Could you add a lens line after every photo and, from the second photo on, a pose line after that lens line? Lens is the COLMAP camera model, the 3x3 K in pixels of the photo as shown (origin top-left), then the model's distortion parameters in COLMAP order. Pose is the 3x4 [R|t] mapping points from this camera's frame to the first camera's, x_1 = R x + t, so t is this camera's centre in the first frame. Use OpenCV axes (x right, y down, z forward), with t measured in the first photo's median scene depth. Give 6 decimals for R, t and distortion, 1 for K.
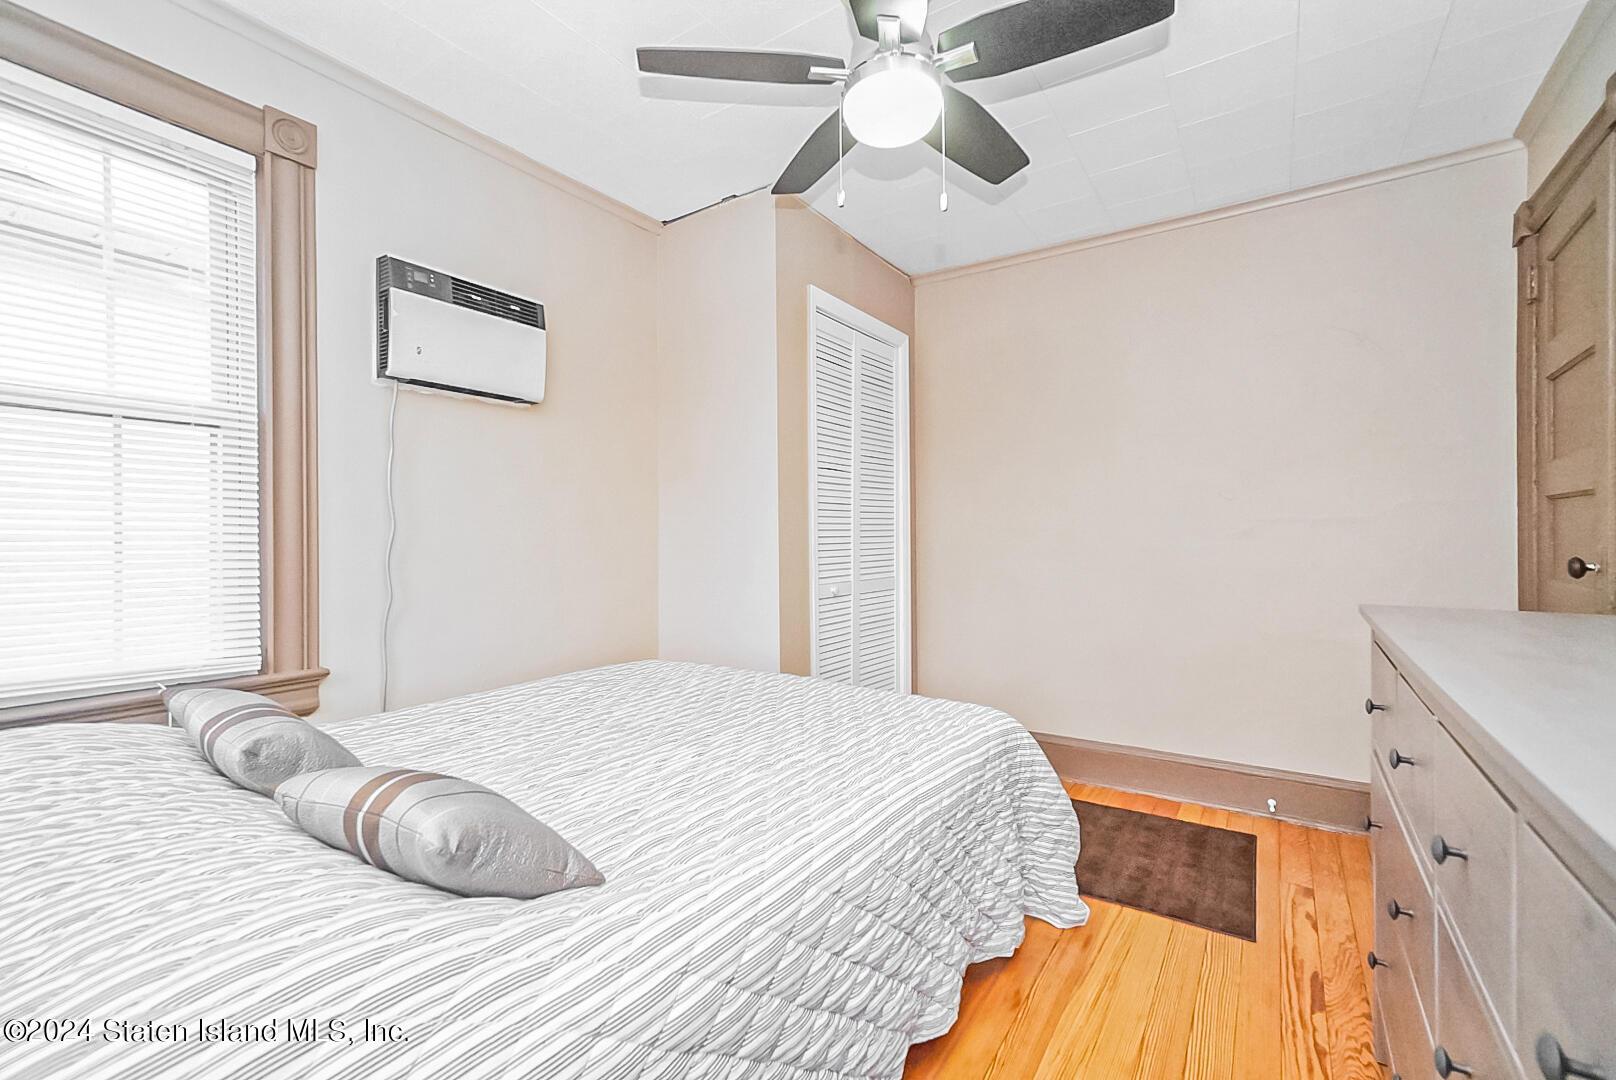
lens RADIAL K [[695.3, 0, 795.8], [0, 695.3, 535.1], [0, 0, 1]] dist [-0.010214, 0.011133]
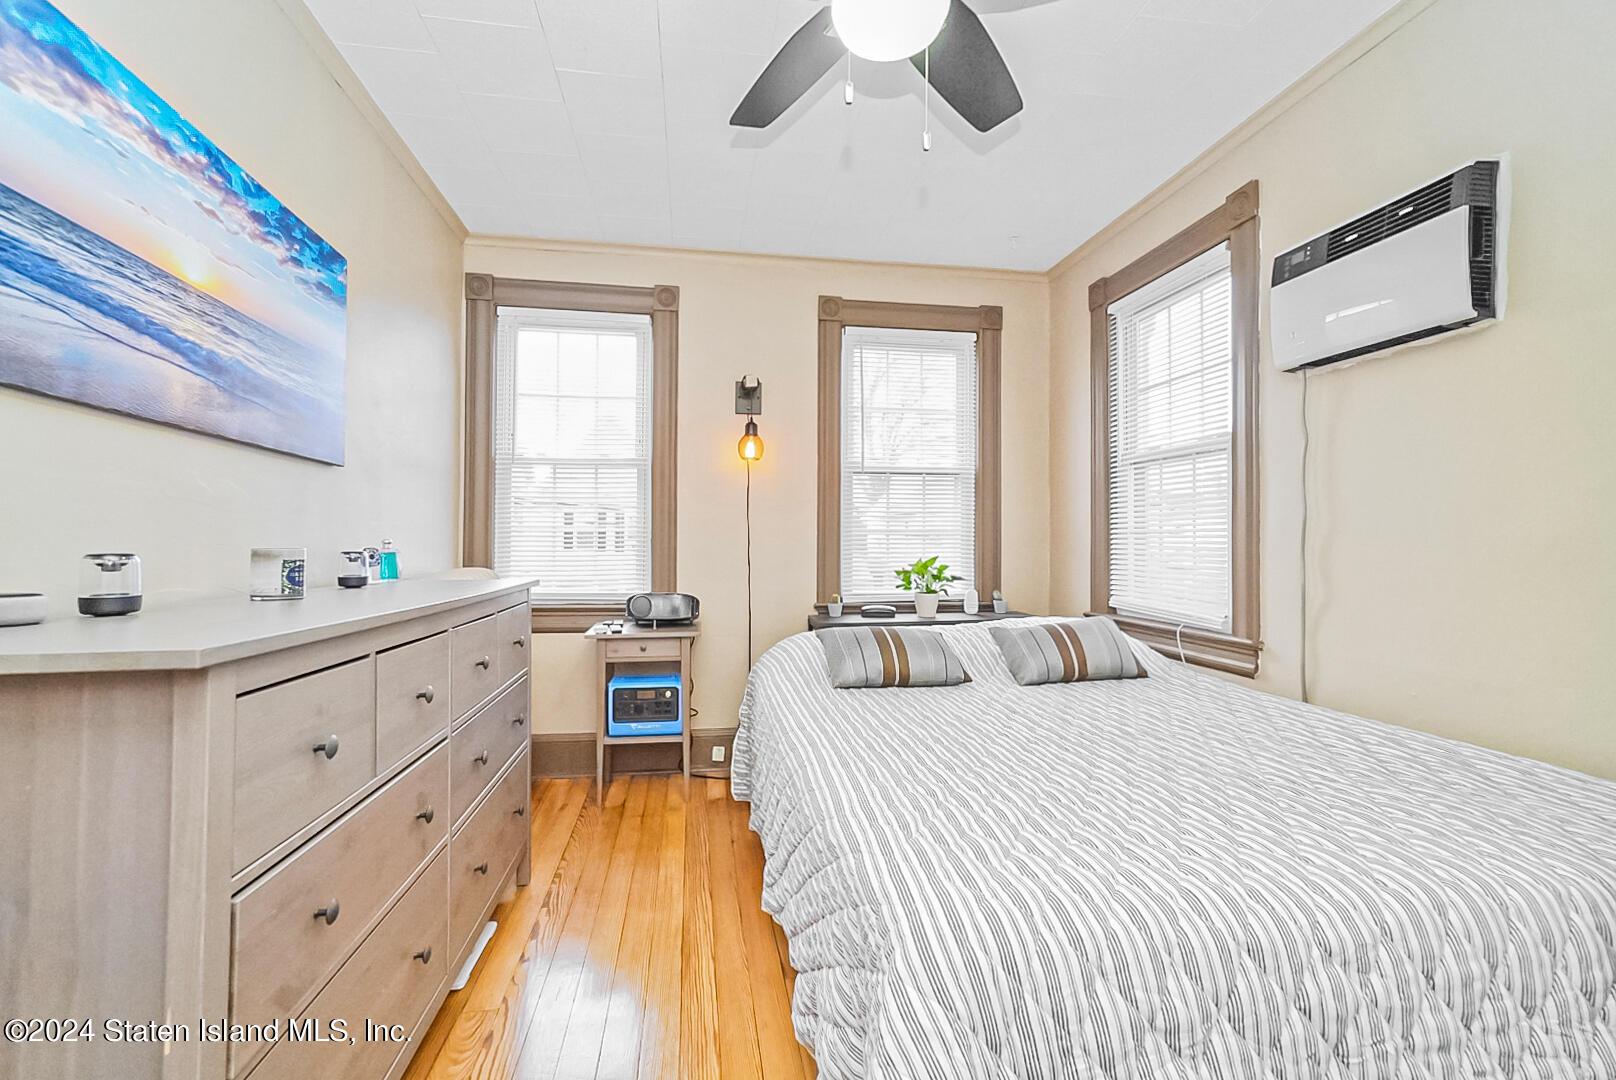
lens RADIAL K [[695.3, 0, 798.2], [0, 695.3, 540.0], [0, 0, 1]] dist [-0.010214, 0.011133]
pose [[-0.721235, 0.004196, -0.692678, 0.688214], [-0.001622, 0.999969, 0.007746, 0.016910], [0.692689, 0.006711, -0.721205, 1.320016]]
